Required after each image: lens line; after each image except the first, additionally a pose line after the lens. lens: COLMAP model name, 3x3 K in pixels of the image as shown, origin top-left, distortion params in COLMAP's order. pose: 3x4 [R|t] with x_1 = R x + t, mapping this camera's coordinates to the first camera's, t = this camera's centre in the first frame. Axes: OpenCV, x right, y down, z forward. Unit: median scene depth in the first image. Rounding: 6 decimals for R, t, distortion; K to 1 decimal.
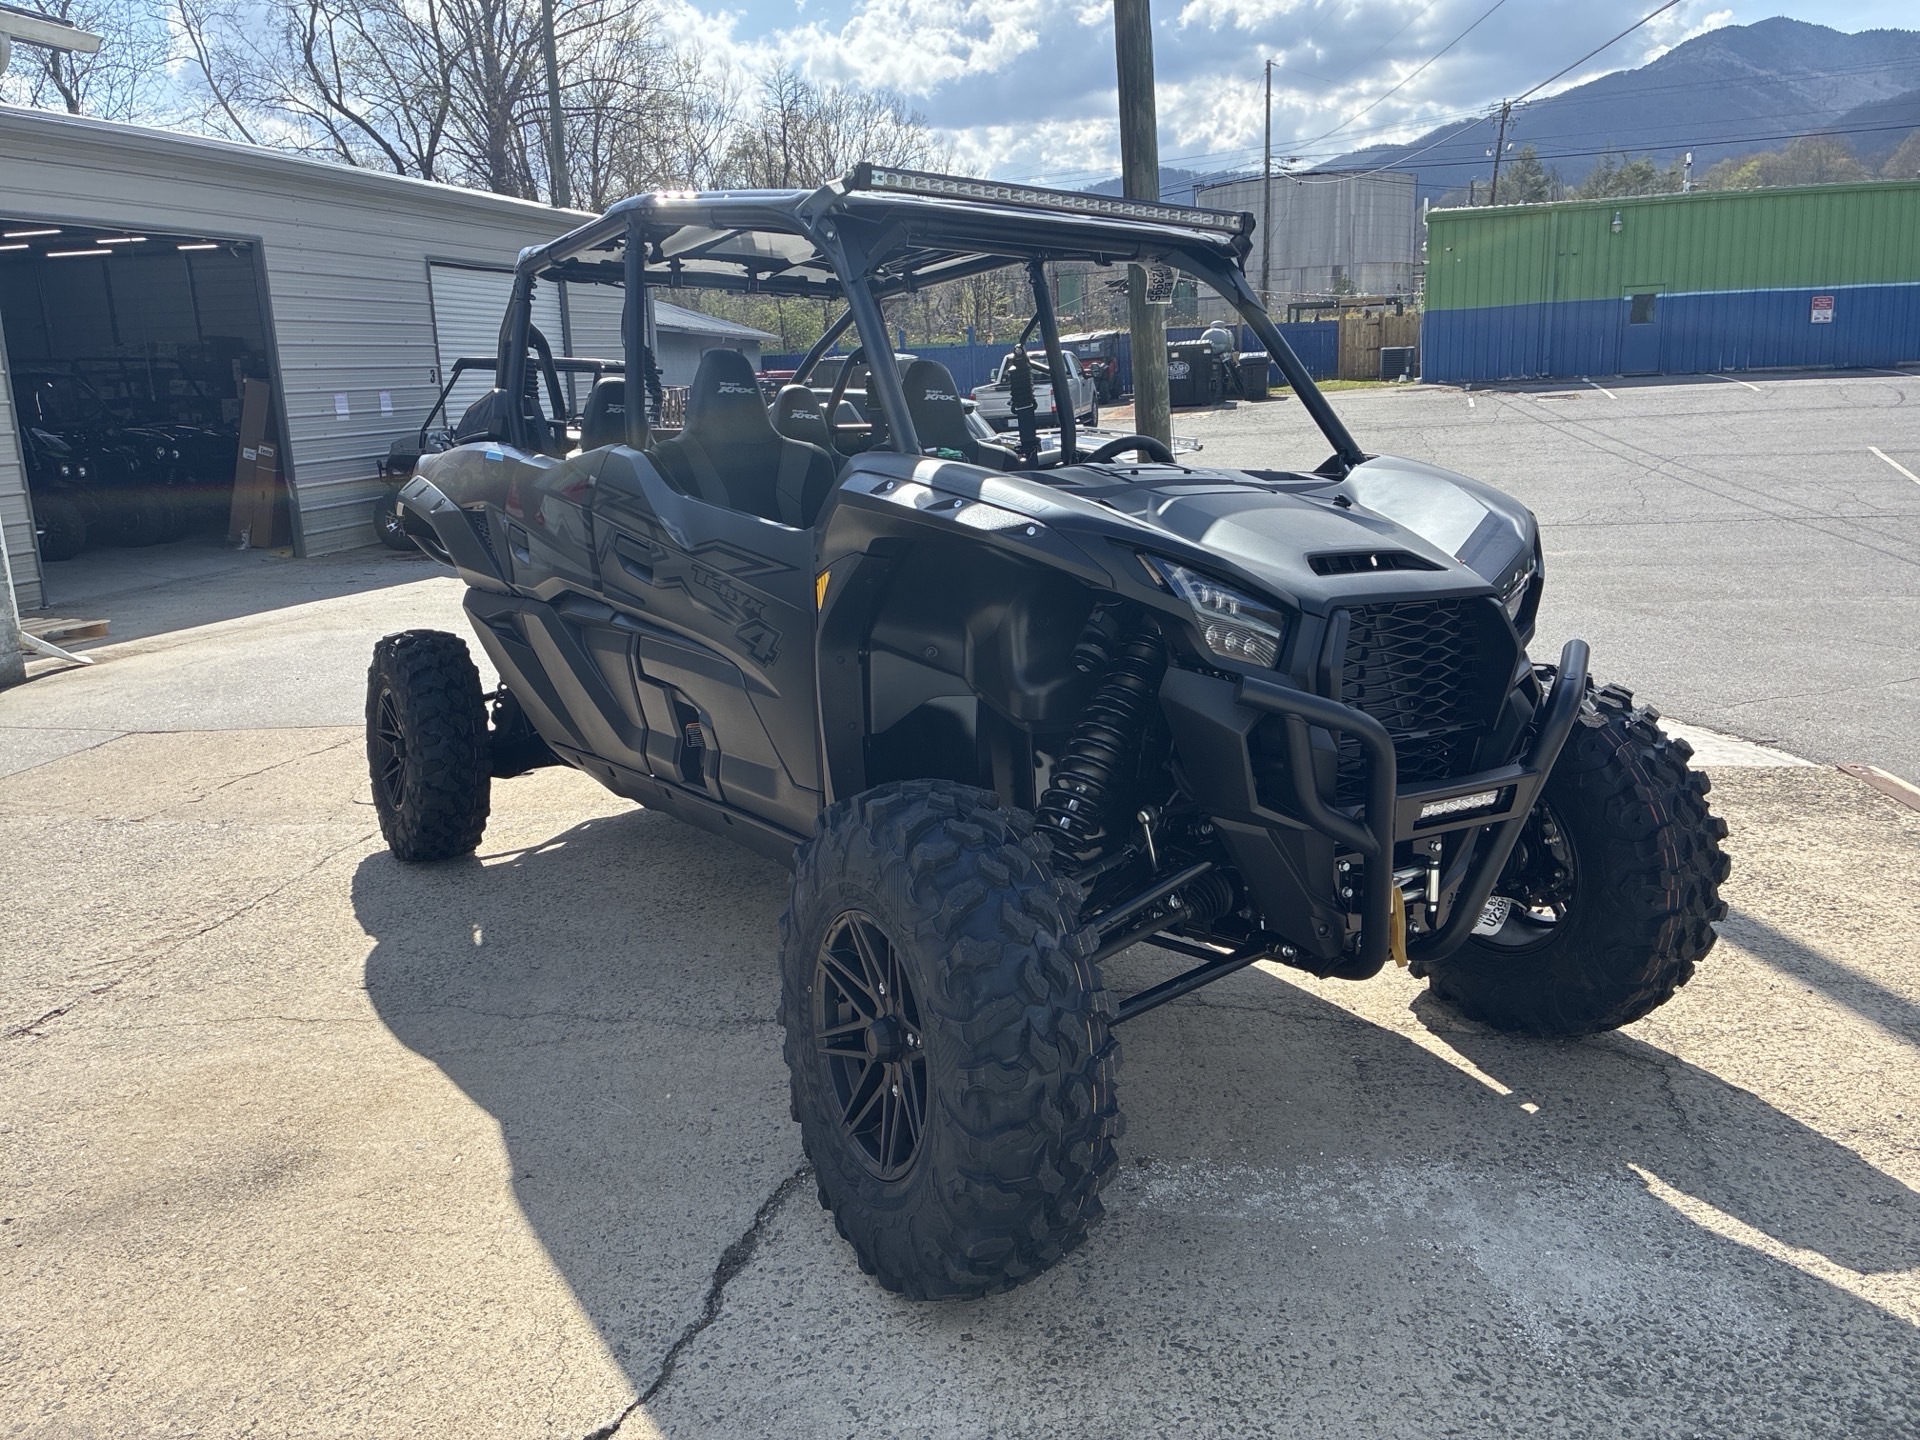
lens RADIAL K [[1459.8, 0, 960.0], [0, 1459.8, 720.0], [0, 0, 1]] dist [0.010991, 0.006382]
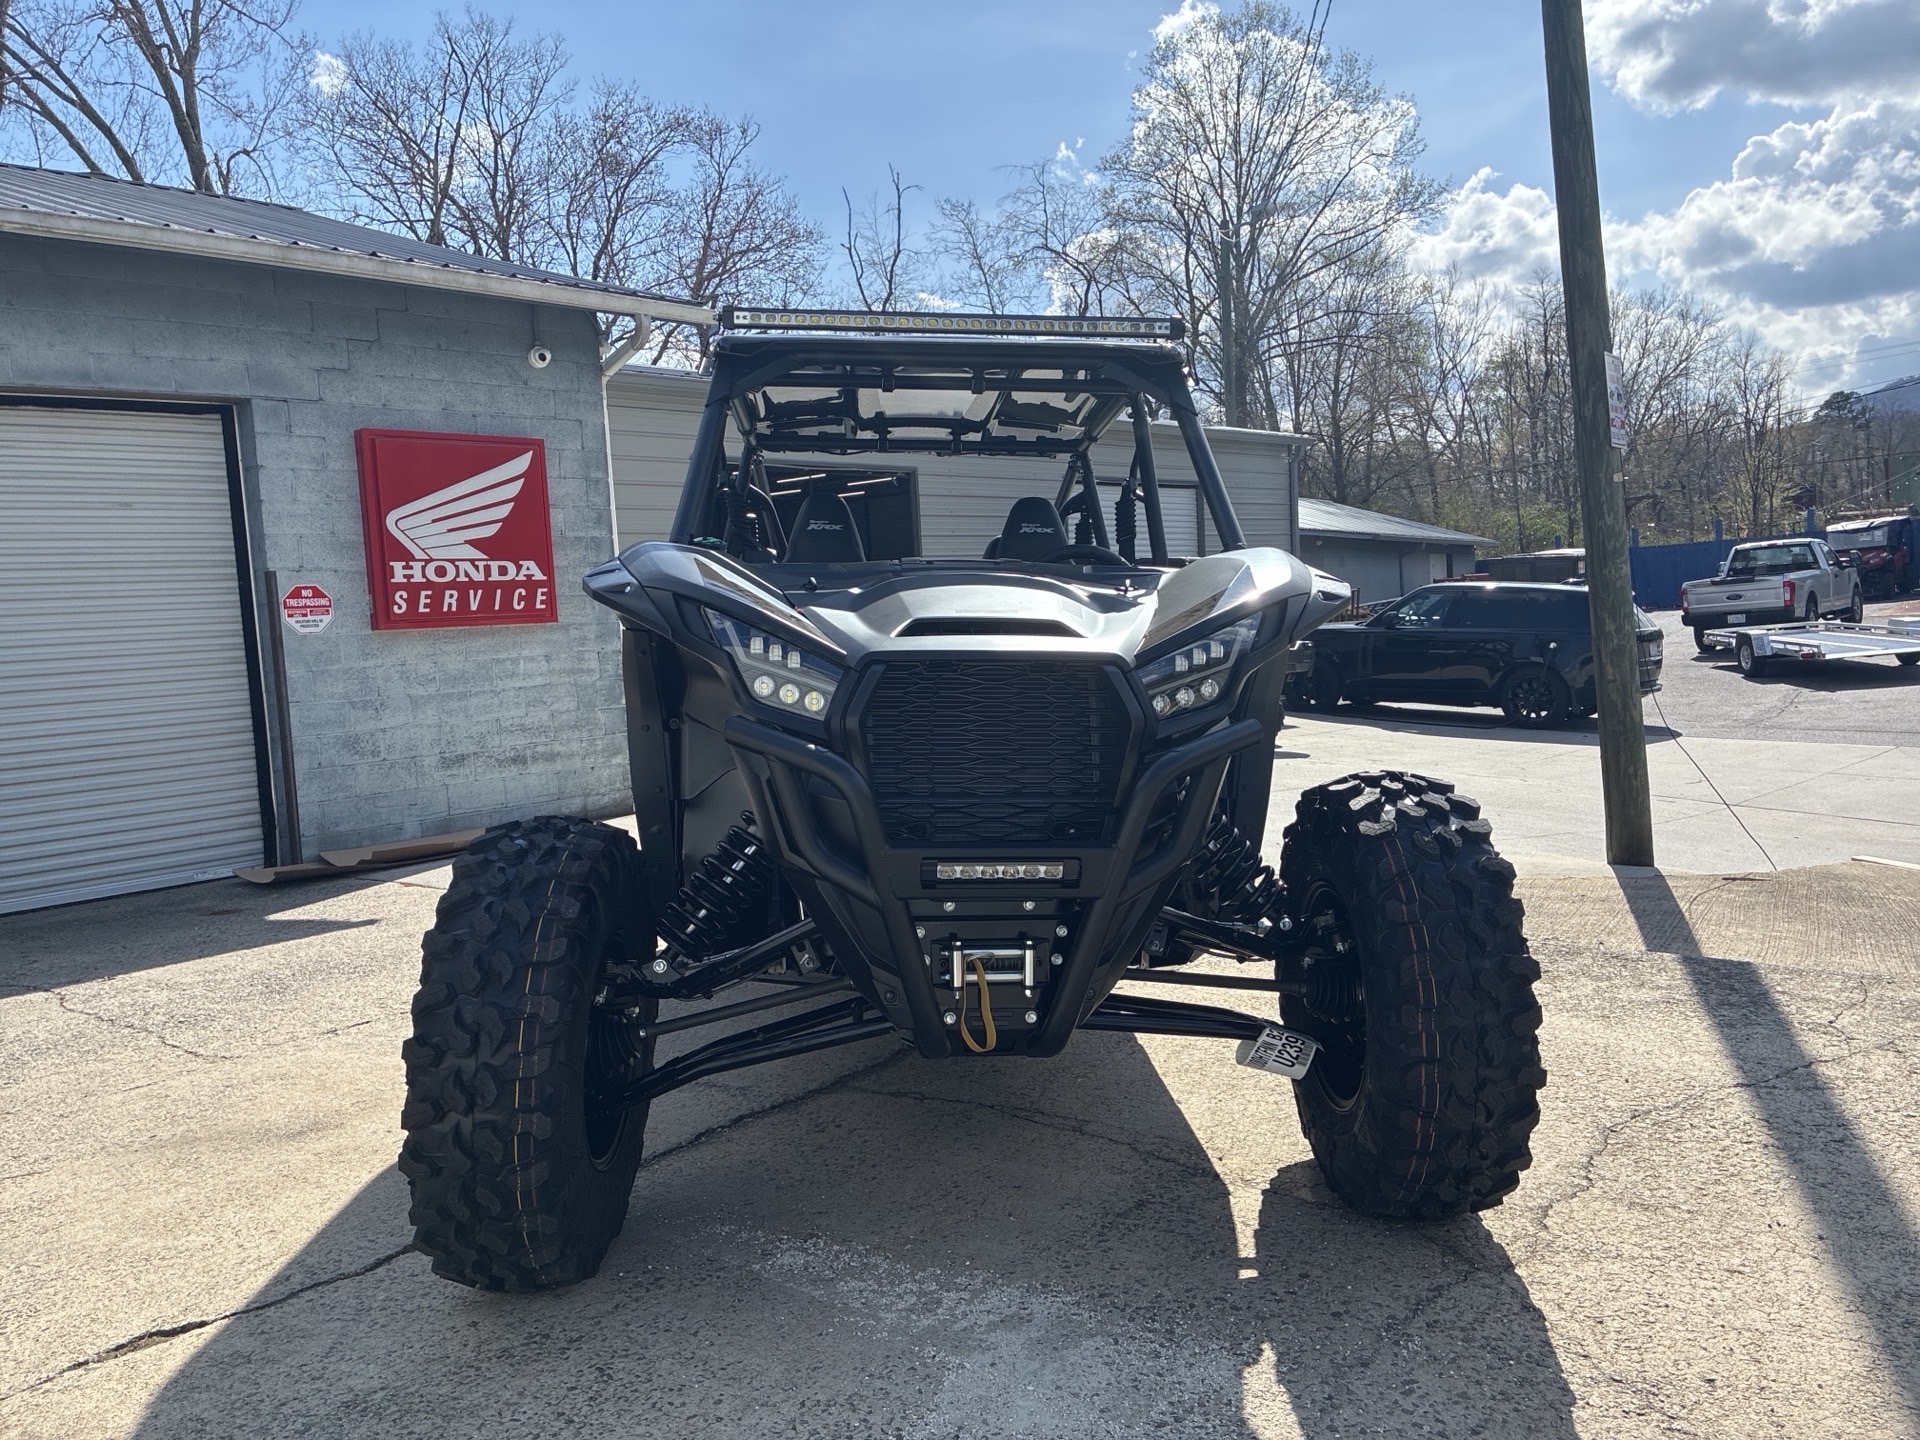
lens RADIAL K [[1458.7, 0, 960.0], [0, 1458.7, 720.0], [0, 0, 1]] dist [0.037321, 0.000440]
pose [[0.873488, 0.018411, -0.486497, 0.566221], [-0.088535, 0.988629, -0.121547, 0.056883], [0.478727, 0.149242, 0.865186, 0.115040]]
